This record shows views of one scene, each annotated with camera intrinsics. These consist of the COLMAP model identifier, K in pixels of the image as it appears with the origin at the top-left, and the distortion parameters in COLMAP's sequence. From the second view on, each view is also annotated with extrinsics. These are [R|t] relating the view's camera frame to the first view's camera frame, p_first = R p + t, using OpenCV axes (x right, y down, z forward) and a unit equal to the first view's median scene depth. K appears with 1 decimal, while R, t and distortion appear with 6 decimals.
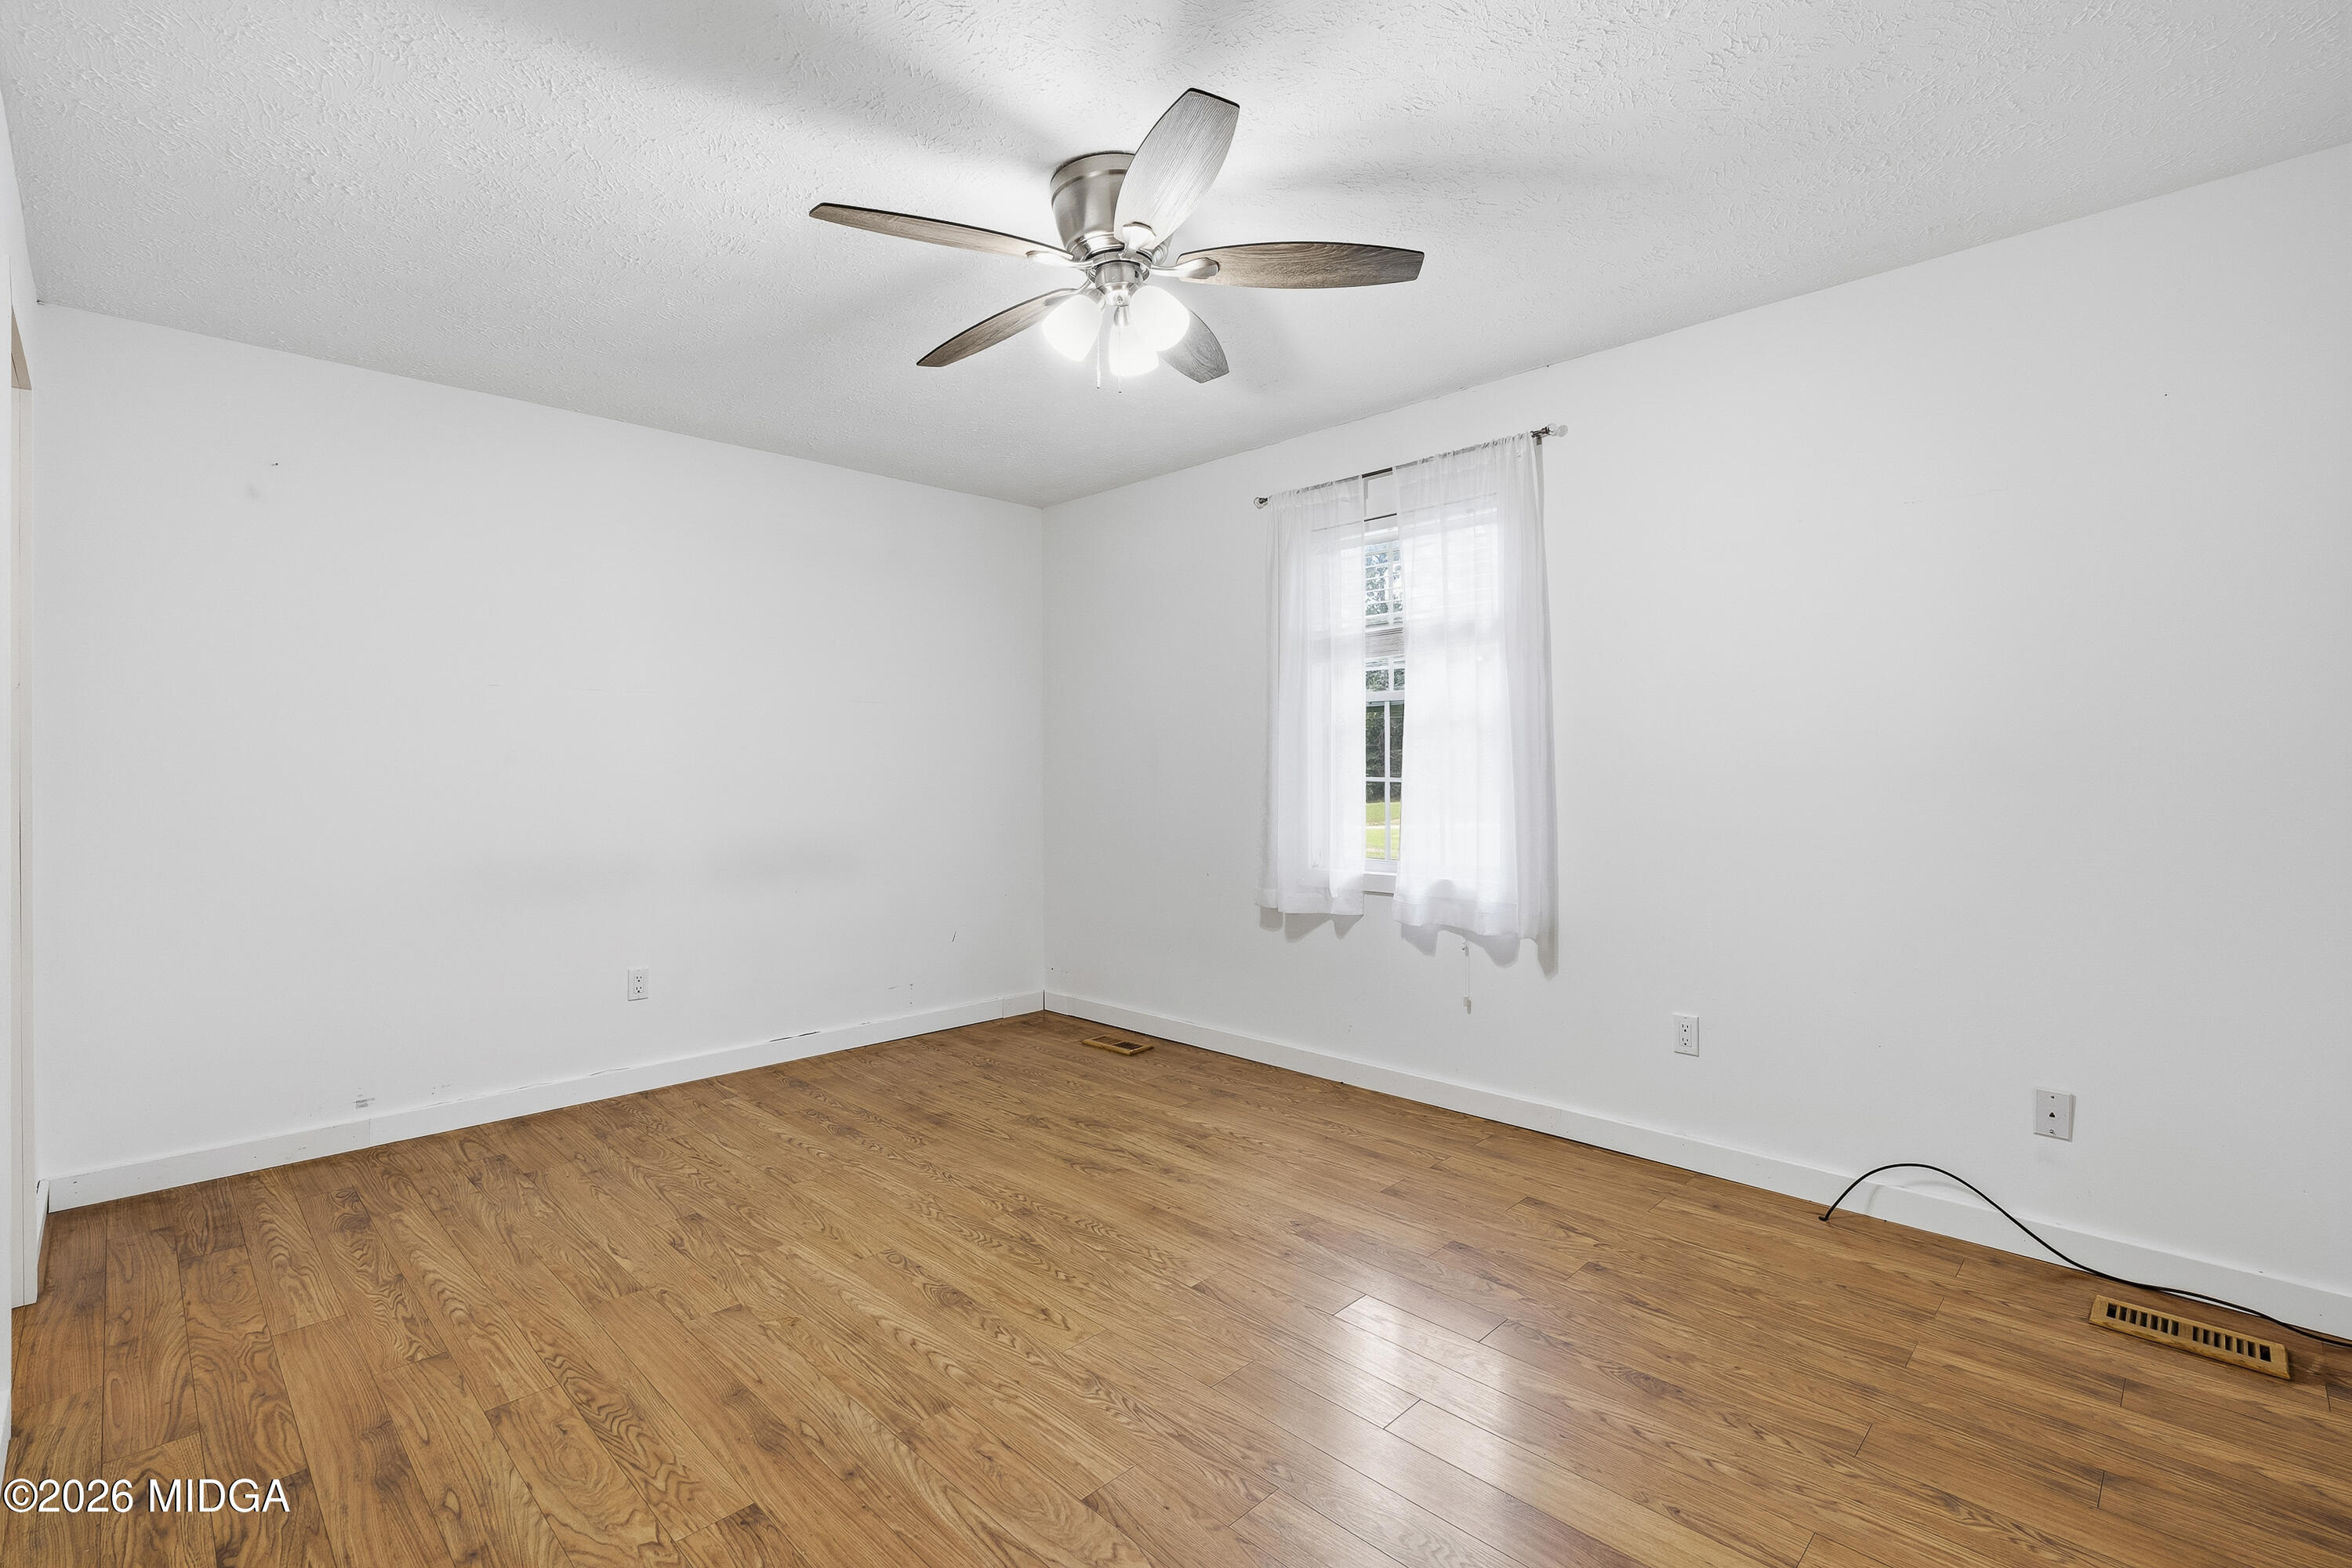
lens RADIAL K [[1063.5, 0, 1169.9], [0, 1063.5, 770.4], [0, 0, 1]] dist [-0.005132, 0.000835]
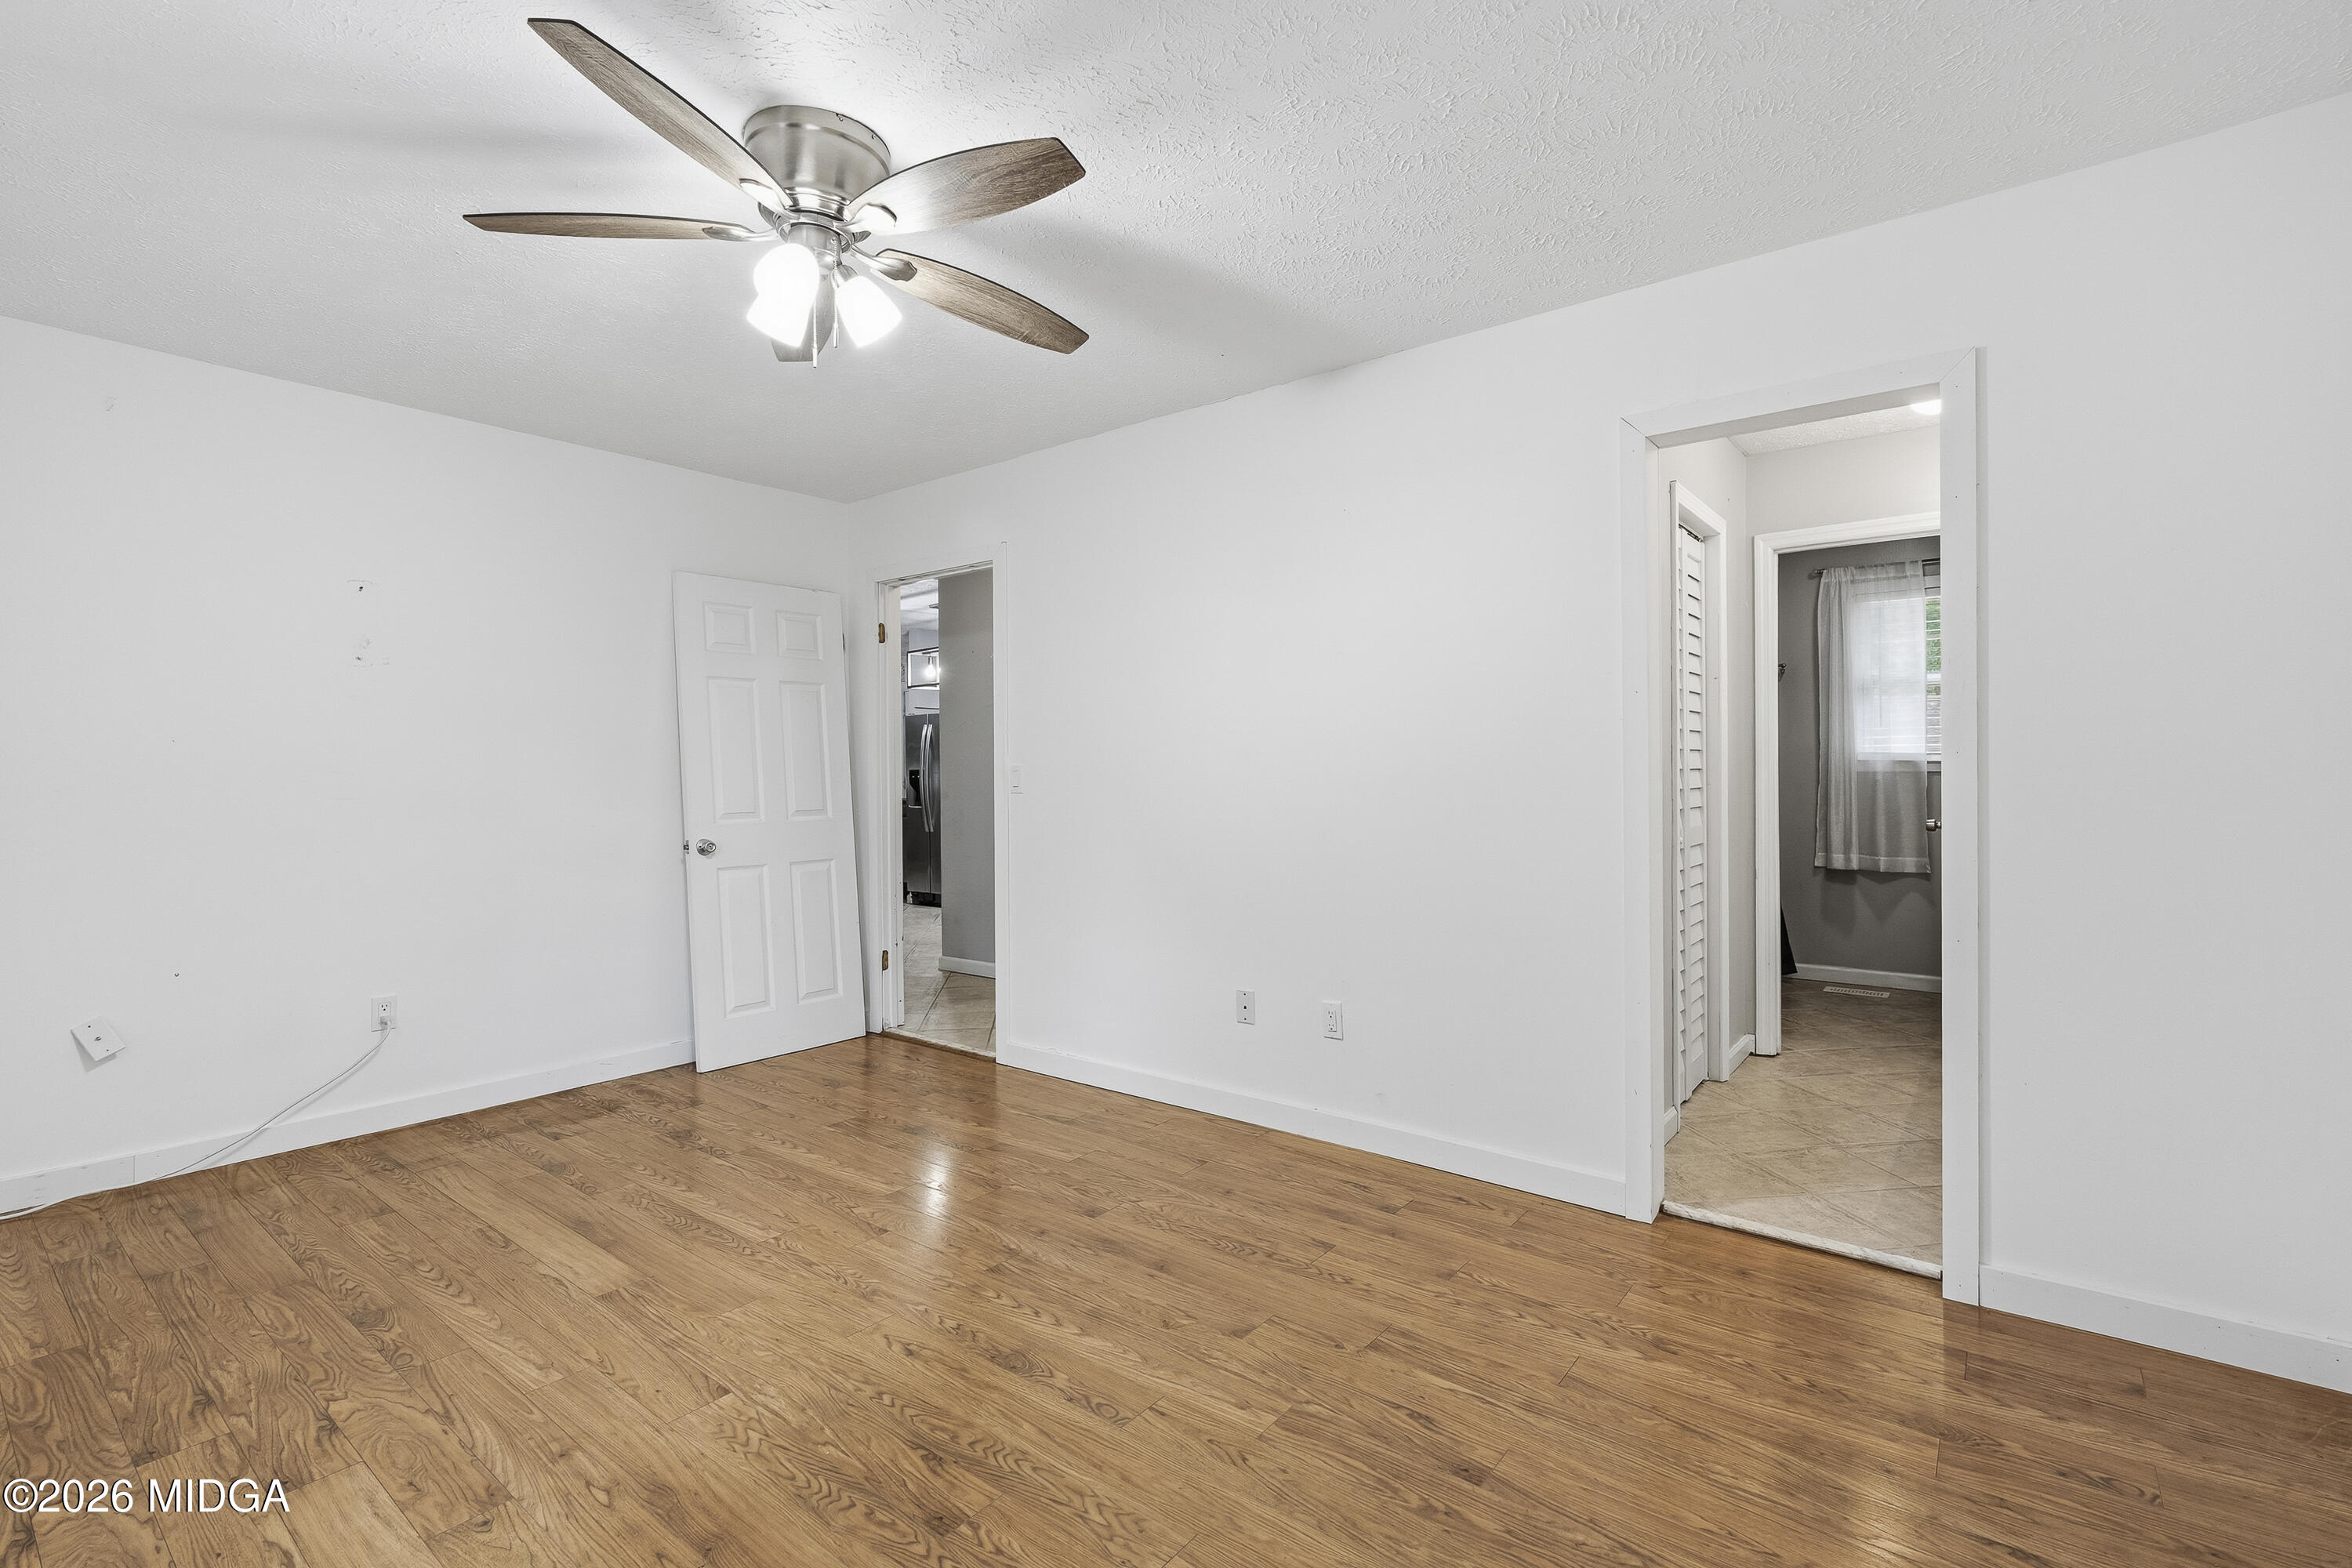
lens RADIAL K [[1063.5, 0, 1169.9], [0, 1063.5, 770.4], [0, 0, 1]] dist [-0.005132, 0.000835]
pose [[-0.993934, 0.009773, -0.109541, -0.211803], [0.009200, 0.999941, 0.005735, -0.005616], [0.109590, 0.004692, -0.993966, 1.664748]]
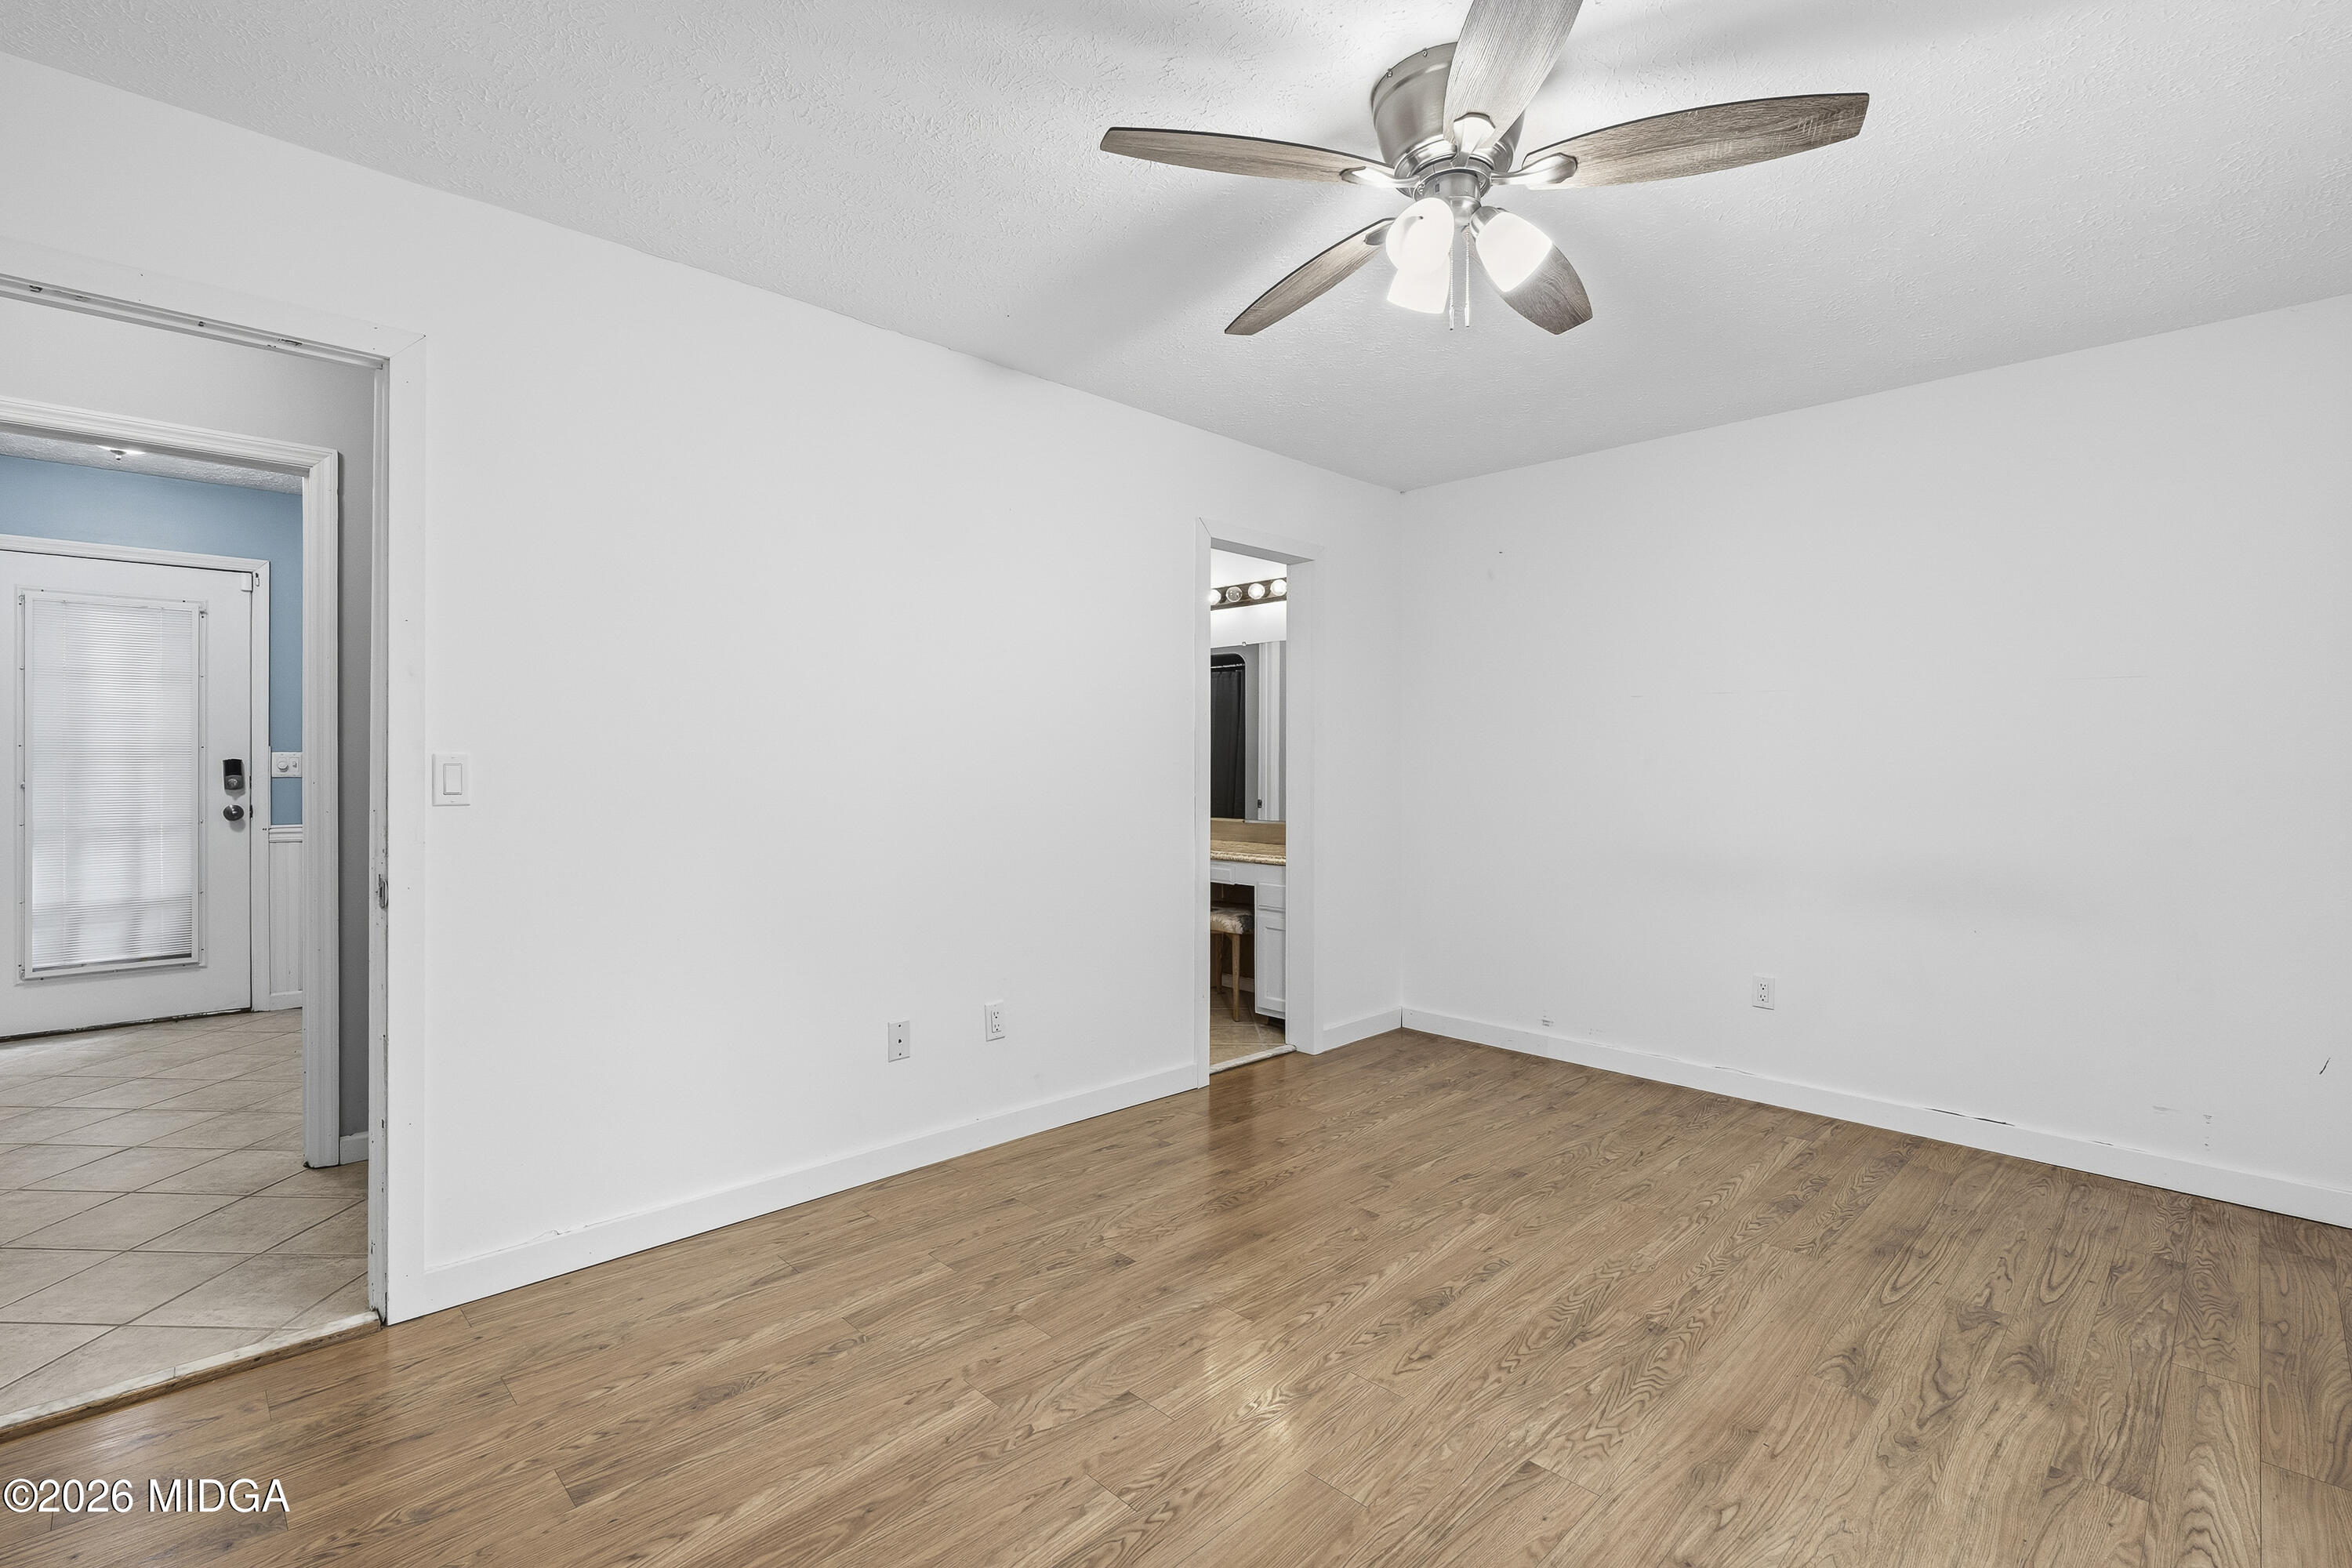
lens RADIAL K [[1063.5, 0, 1169.9], [0, 1063.5, 770.4], [0, 0, 1]] dist [-0.005132, 0.000835]
pose [[-0.014627, 0.007428, -0.999865, 0.688580], [-0.010749, 0.999913, 0.007585, -0.006083], [0.999835, 0.010858, -0.014546, 0.669166]]
